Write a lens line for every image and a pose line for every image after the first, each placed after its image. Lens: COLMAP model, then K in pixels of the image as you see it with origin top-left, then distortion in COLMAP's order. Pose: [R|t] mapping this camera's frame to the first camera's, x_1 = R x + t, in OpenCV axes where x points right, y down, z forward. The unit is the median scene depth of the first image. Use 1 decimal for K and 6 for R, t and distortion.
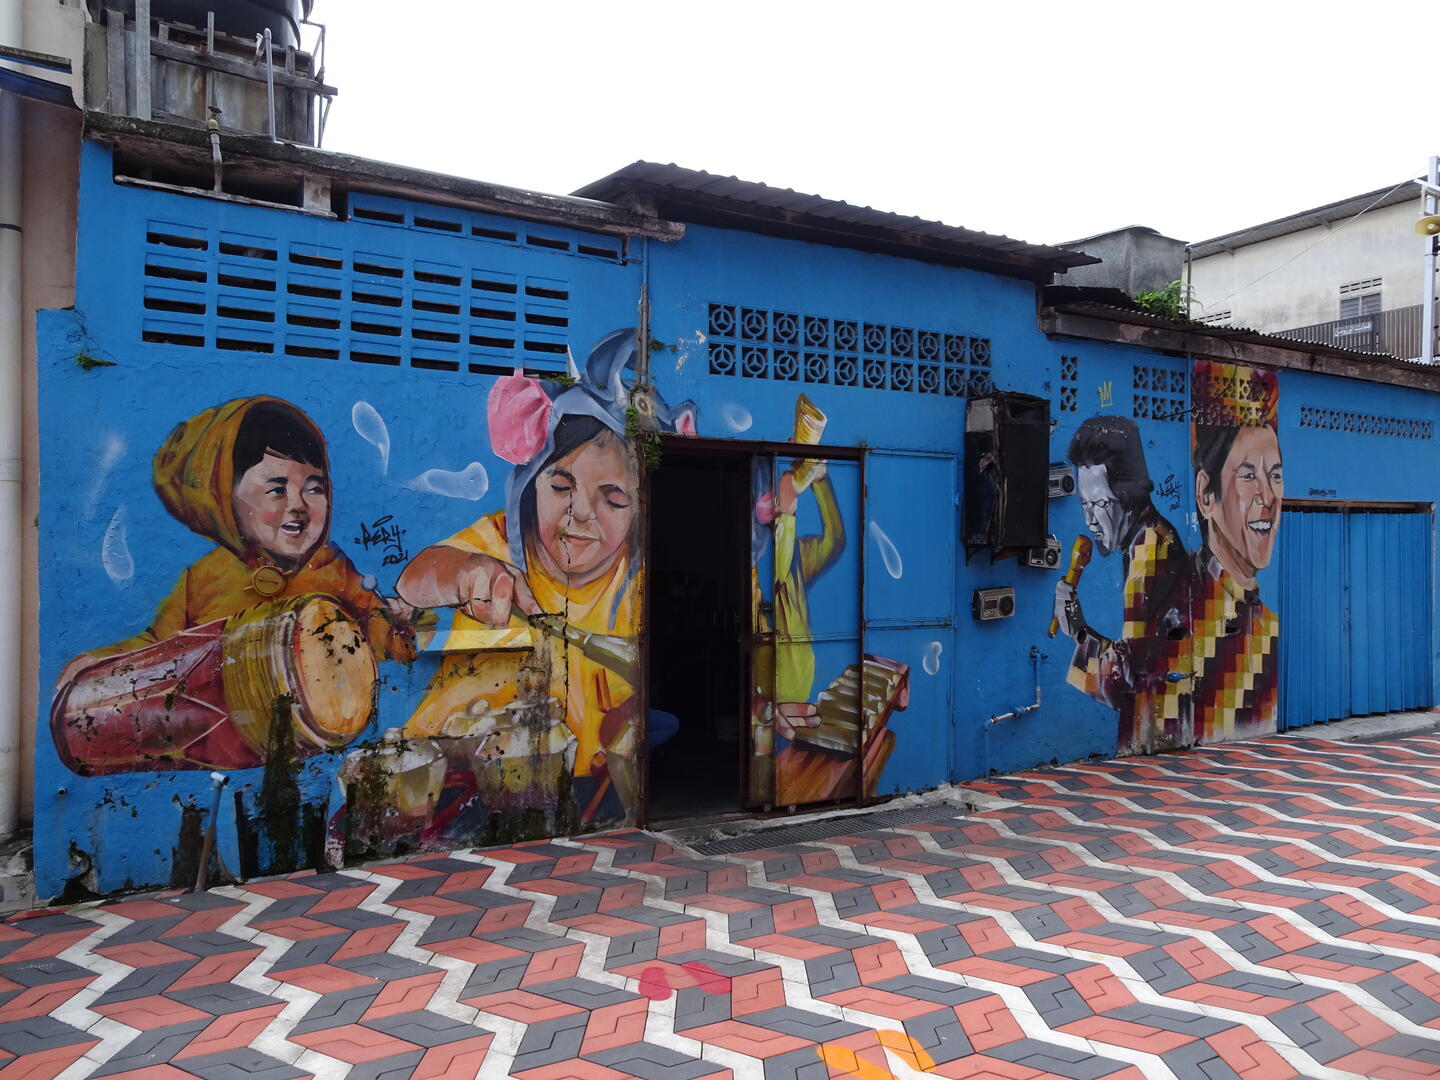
lens RADIAL K [[1020.5, 0, 773.7], [0, 1020.5, 541.5], [0, 0, 1]] dist [0.007480, 0.001274]
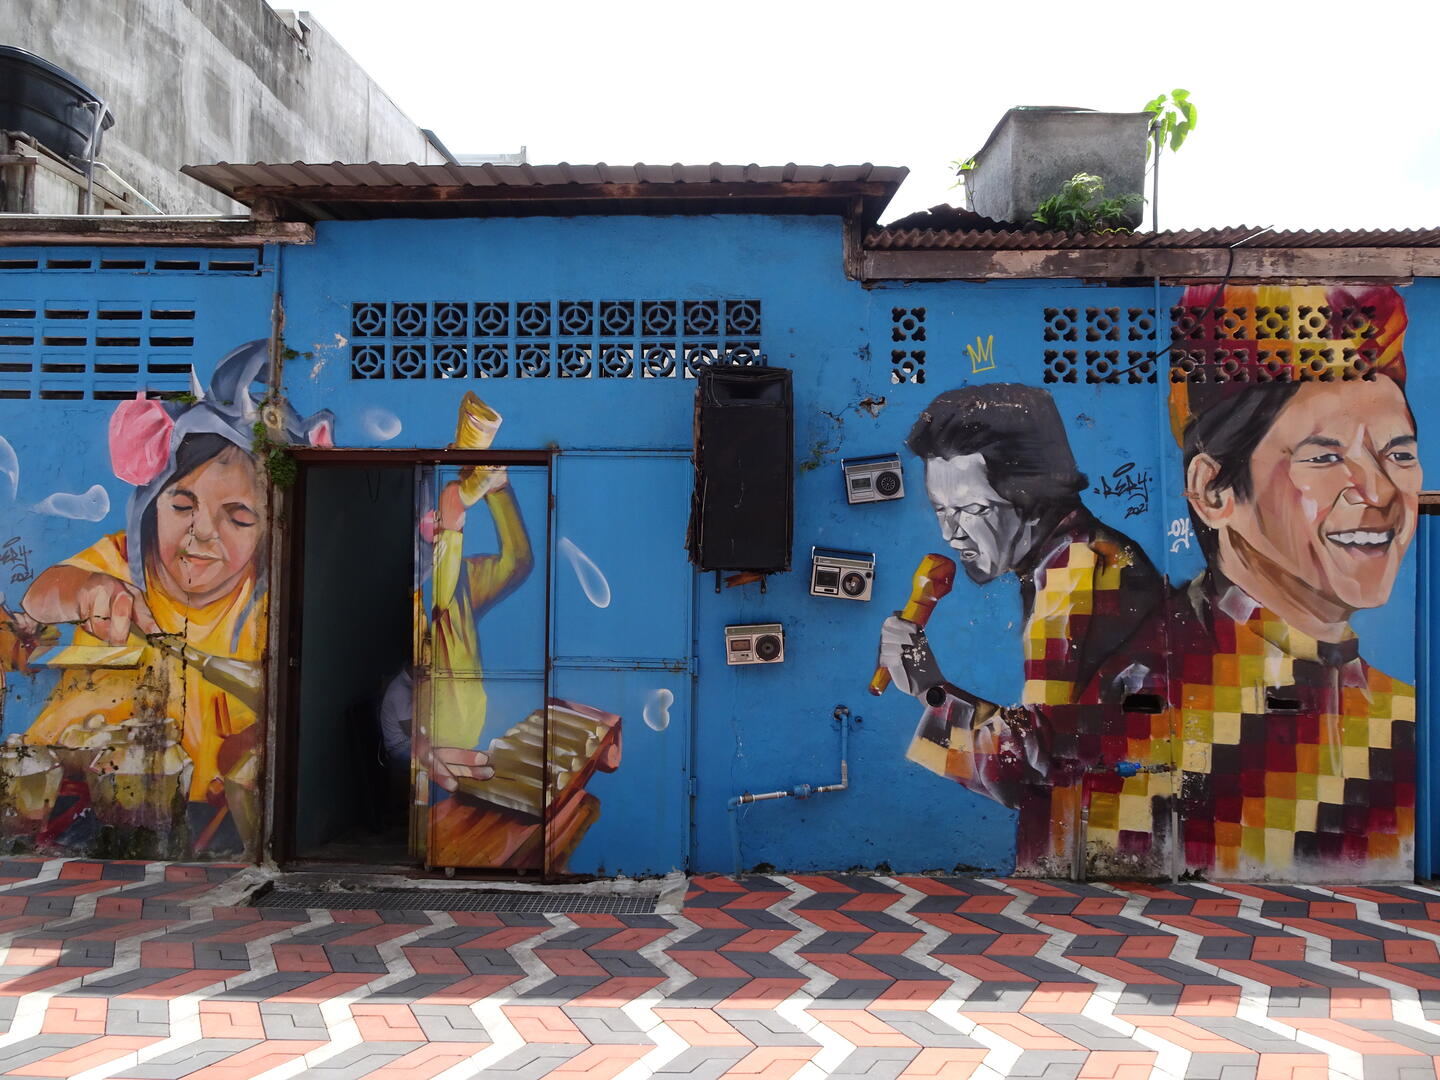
lens RADIAL K [[1020.5, 0, 720.2], [0, 1020.5, 548.6], [0, 0, 1]] dist [0.007480, 0.001274]
pose [[0.846617, -0.013373, -0.532034, 0.667621], [-0.002397, 0.999578, -0.028940, 0.013329], [0.532197, 0.025776, 0.846228, 0.380140]]
